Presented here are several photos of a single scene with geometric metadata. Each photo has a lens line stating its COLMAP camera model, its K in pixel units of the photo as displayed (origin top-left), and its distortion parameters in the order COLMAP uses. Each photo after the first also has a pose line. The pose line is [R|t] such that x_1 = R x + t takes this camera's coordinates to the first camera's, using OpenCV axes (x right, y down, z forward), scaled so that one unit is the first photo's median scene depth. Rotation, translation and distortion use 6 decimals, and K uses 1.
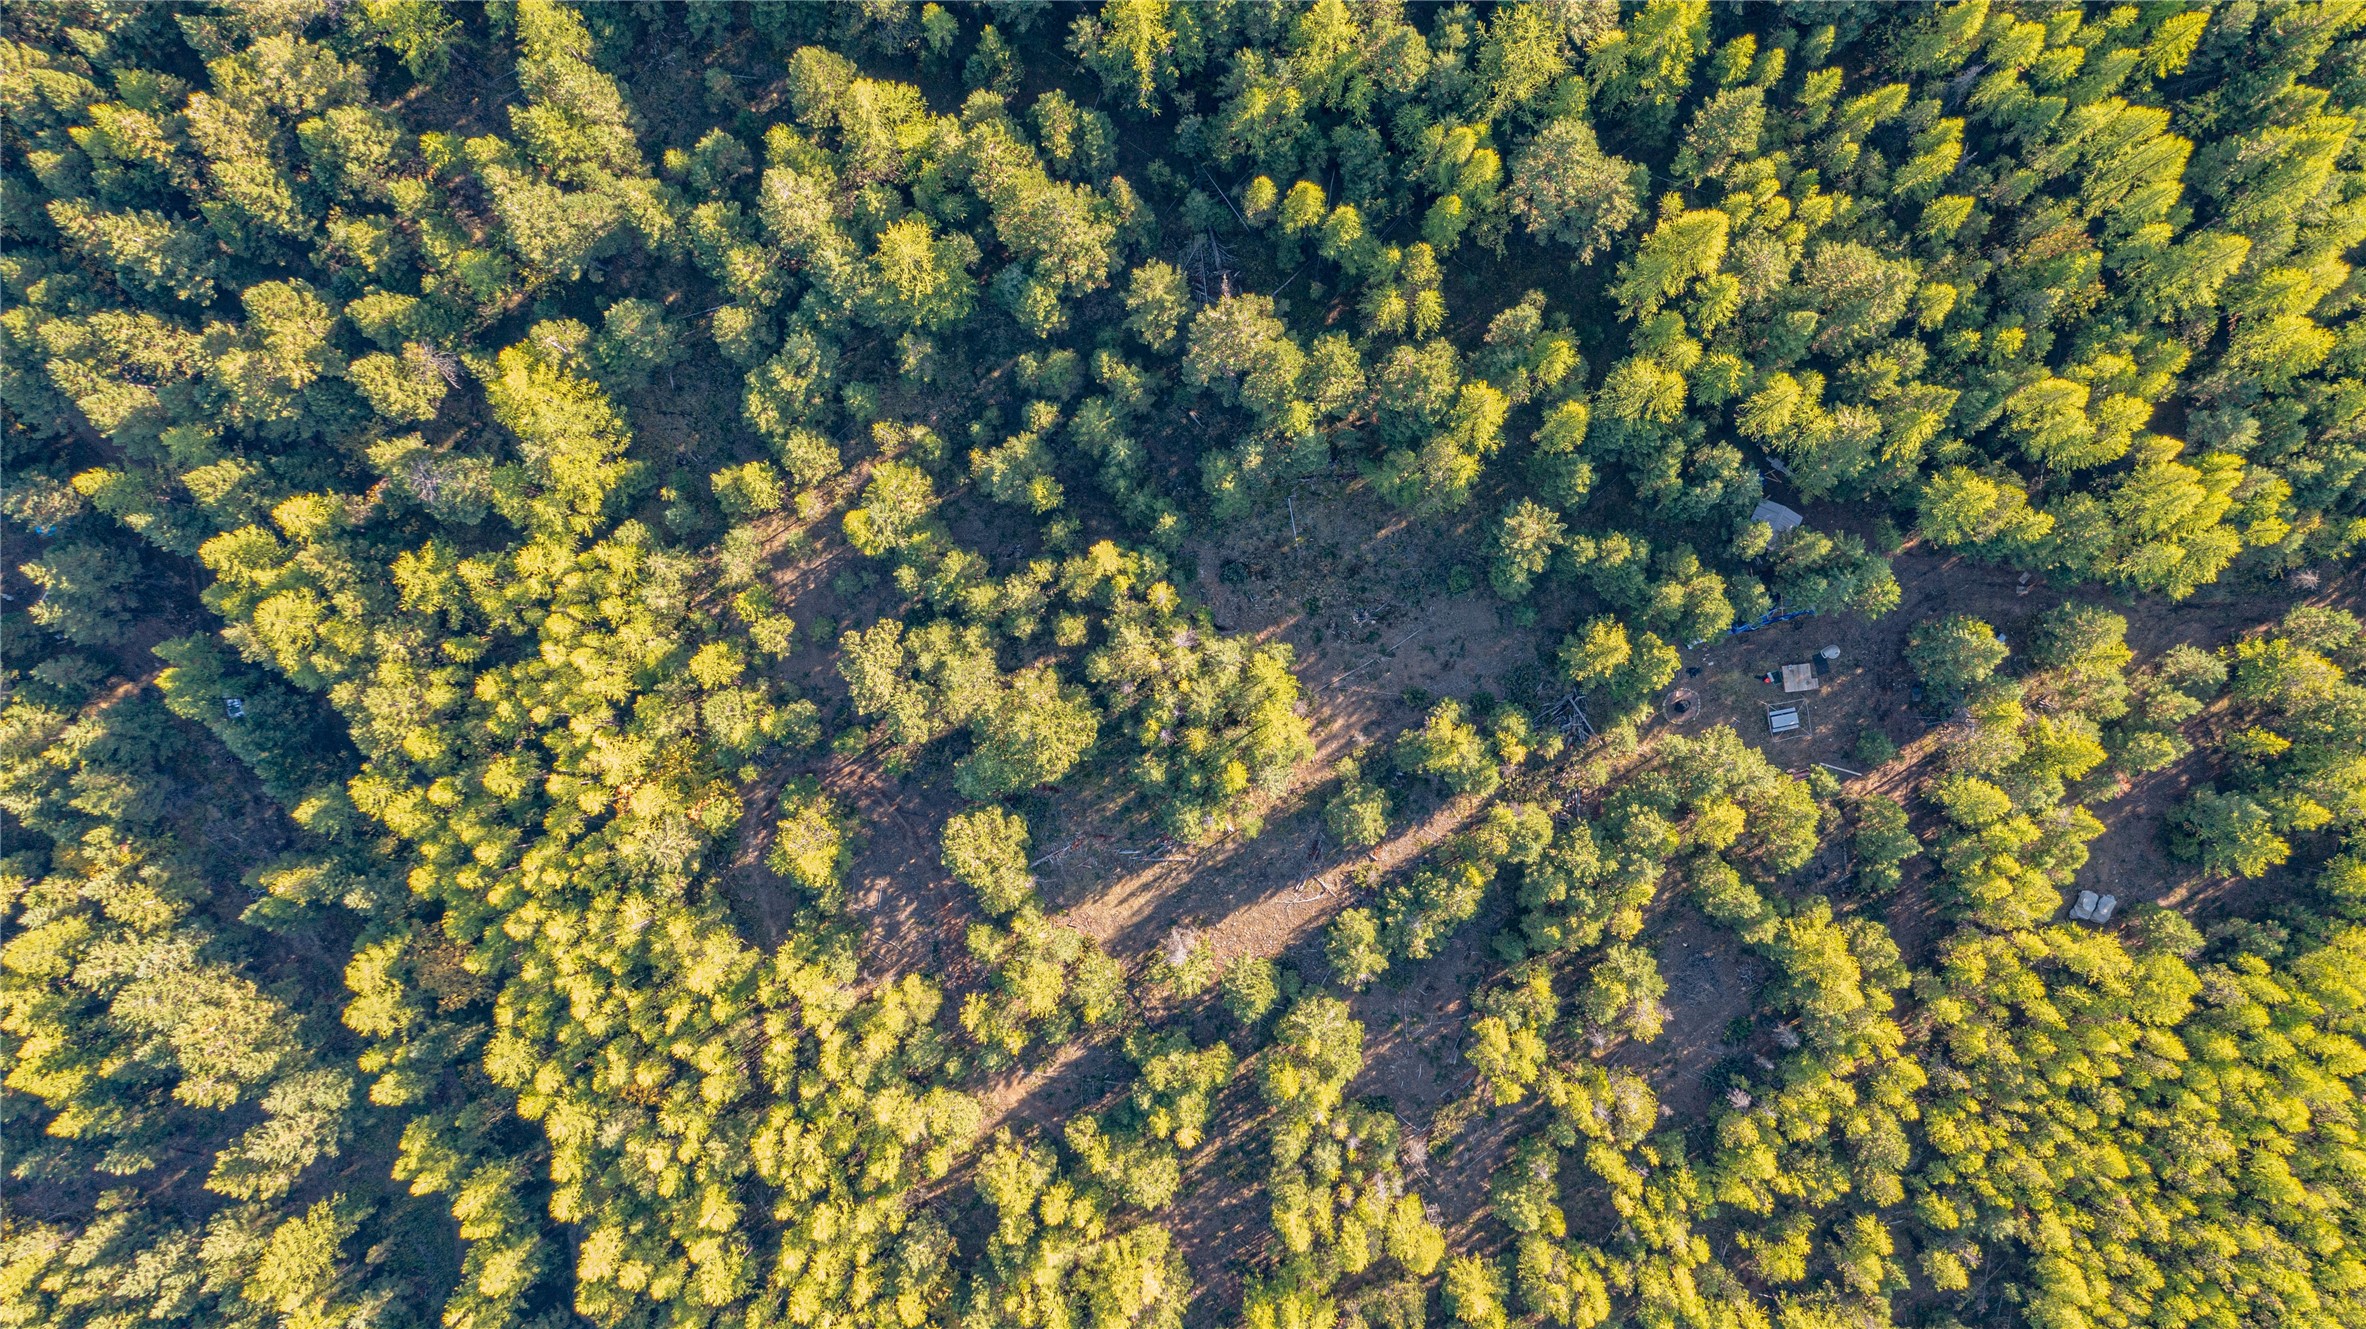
lens RADIAL K [[1866.1, 0, 1172.8], [0, 1866.1, 660.3], [0, 0, 1]] dist [-0.018488, 0.011299]
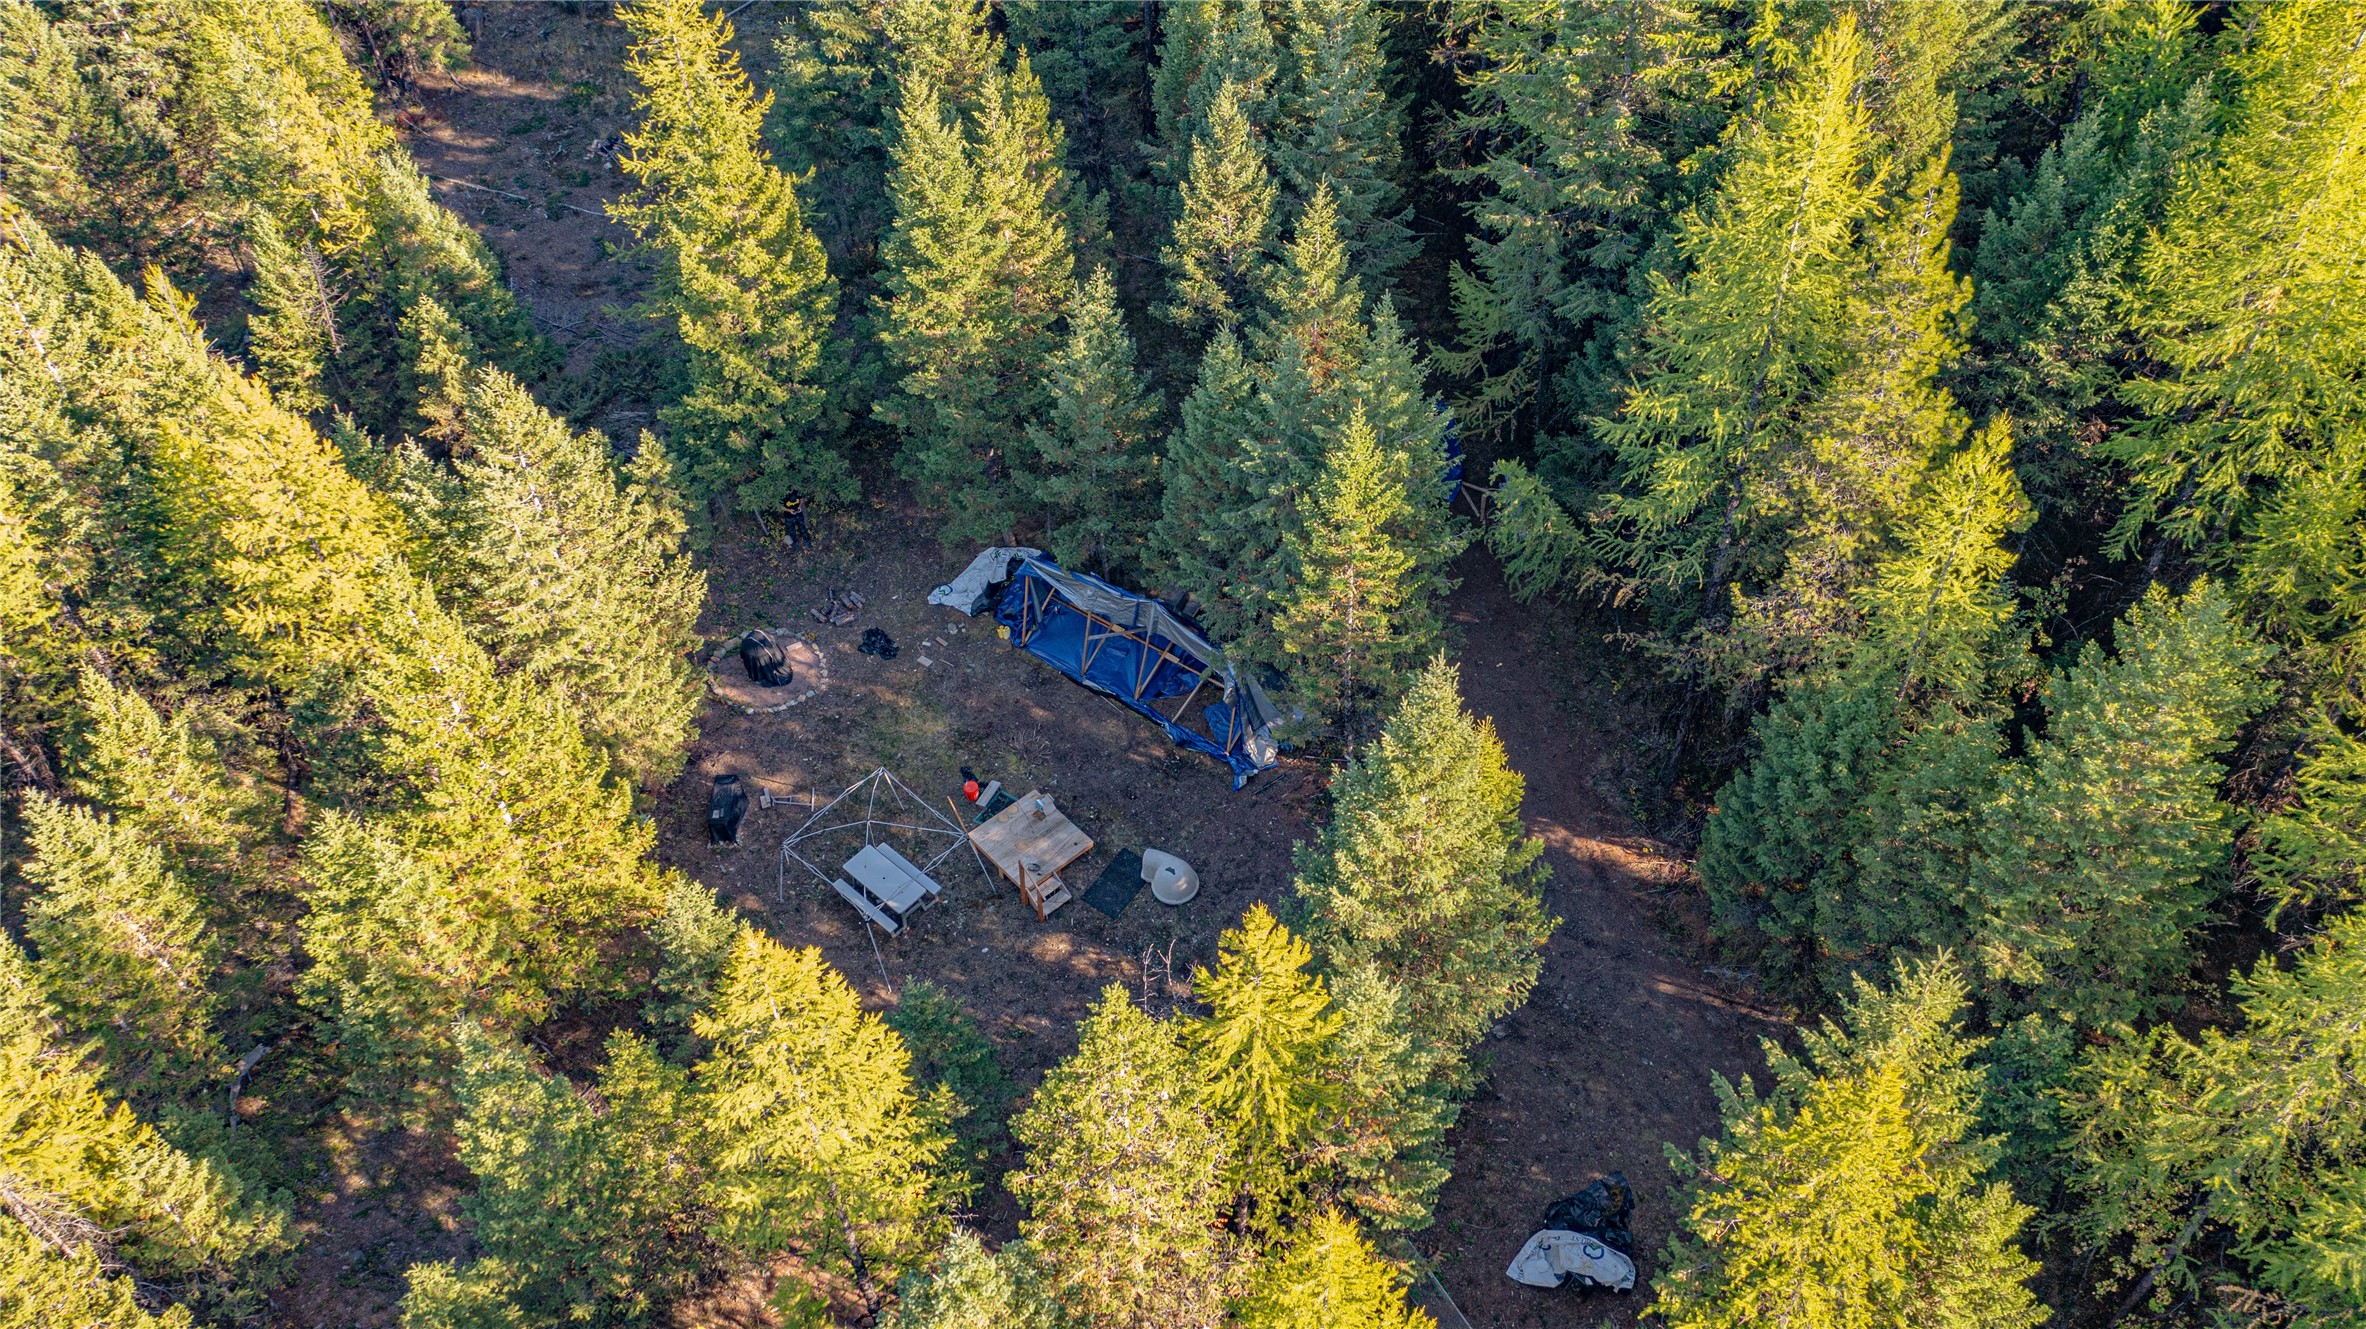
lens RADIAL K [[1866.1, 0, 1186.9], [0, 1866.1, 667.8], [0, 0, 1]] dist [-0.018488, 0.011299]
pose [[0.594806, 0.605271, -0.529011, 0.516131], [-0.803650, 0.463105, -0.373738, 0.092306], [0.018775, 0.647442, 0.761884, 0.796025]]
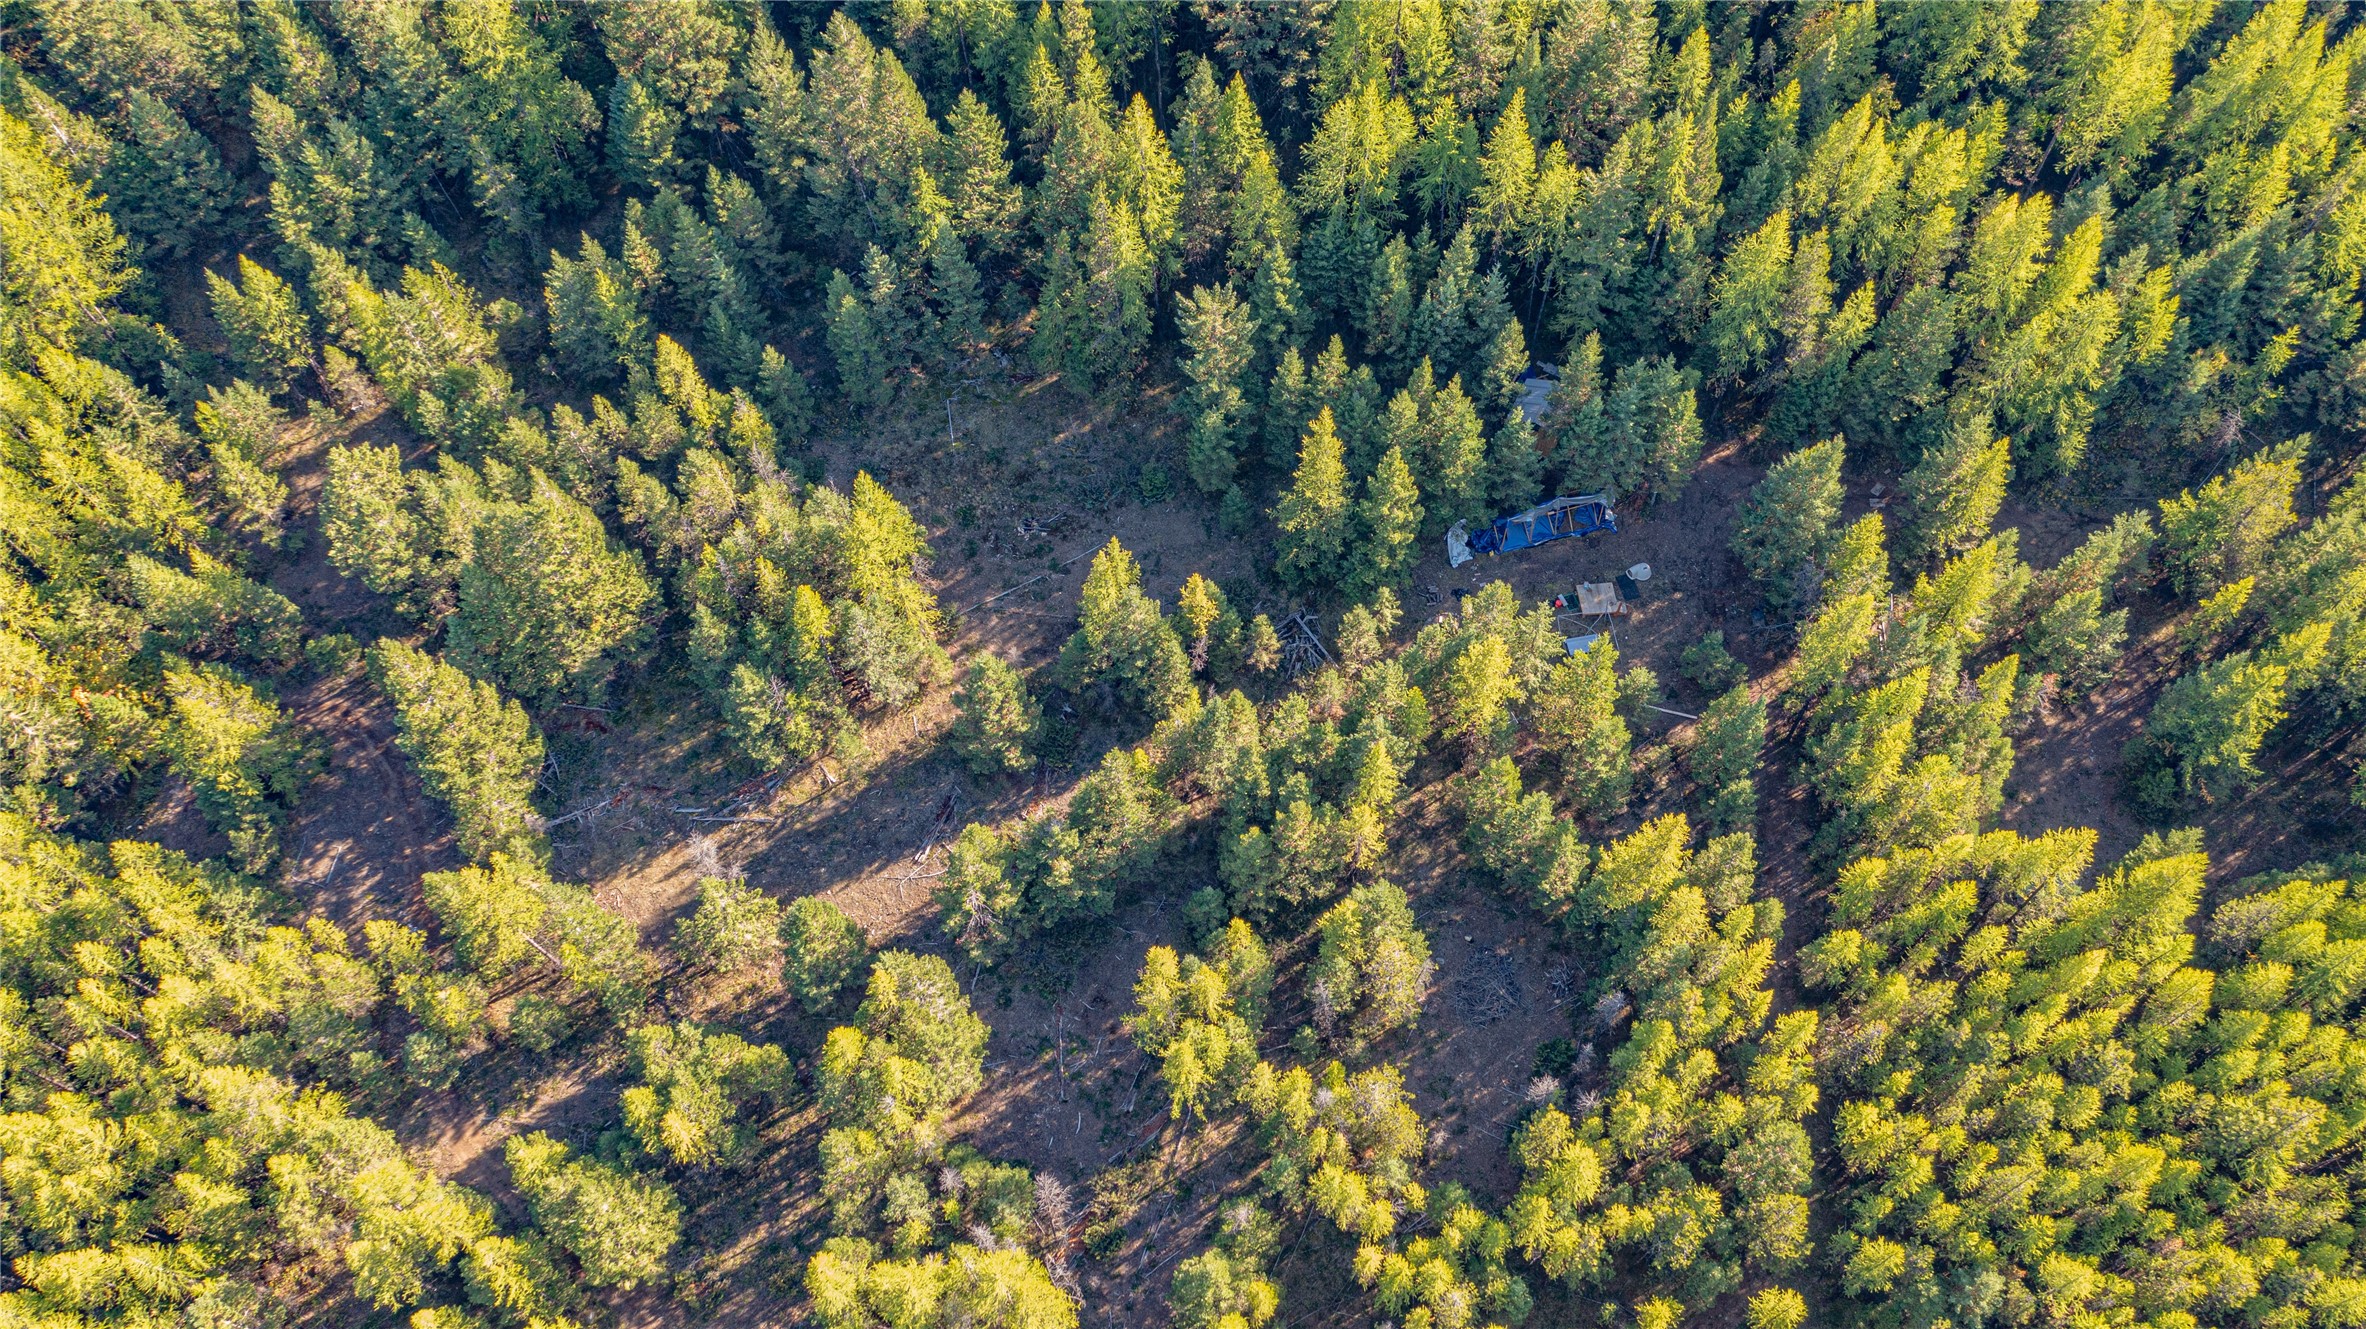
lens RADIAL K [[1866.1, 0, 1171.4], [0, 1866.1, 658.0], [0, 0, 1]] dist [-0.018488, 0.011299]
pose [[0.999673, 0.024797, -0.006313, 0.176813], [-0.024863, 0.883034, -0.468649, 0.409549], [-0.006047, 0.468653, 0.883362, 0.362392]]
